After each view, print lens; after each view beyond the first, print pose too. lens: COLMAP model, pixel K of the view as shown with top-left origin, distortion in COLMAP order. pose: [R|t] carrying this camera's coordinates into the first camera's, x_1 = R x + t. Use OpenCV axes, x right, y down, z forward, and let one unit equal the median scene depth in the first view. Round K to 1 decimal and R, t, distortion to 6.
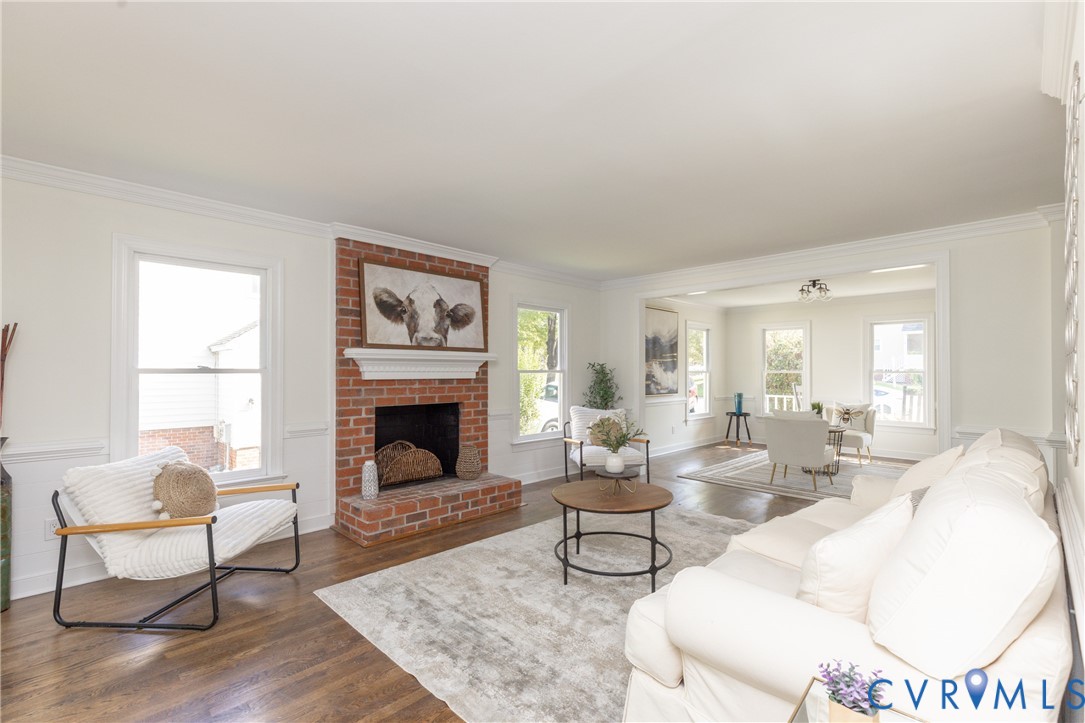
lens RADIAL K [[484.0, 0, 549.8], [0, 484.0, 366.7], [0, 0, 1]] dist [0.003017, 0.000048]
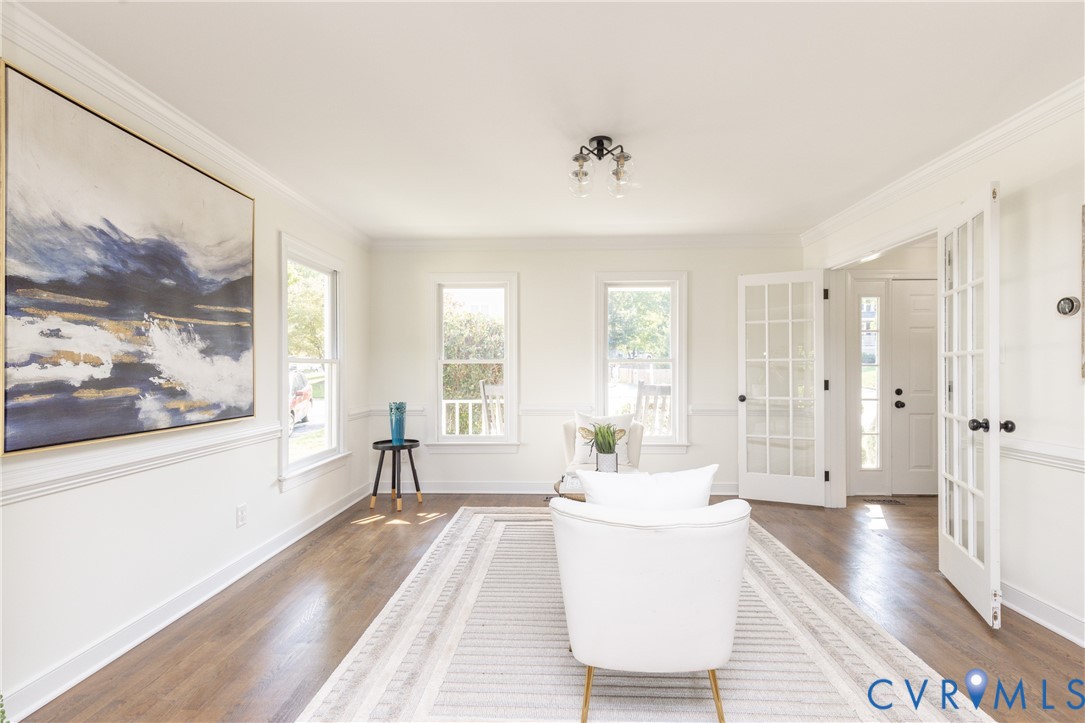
lens RADIAL K [[484.0, 0, 552.2], [0, 484.0, 362.3], [0, 0, 1]] dist [0.003017, 0.000048]
pose [[0.729468, 0.000117, 0.684015, 0.271949], [-0.003630, 0.999987, 0.003701, 0.018223], [-0.684005, -0.005183, 0.729459, 0.878103]]
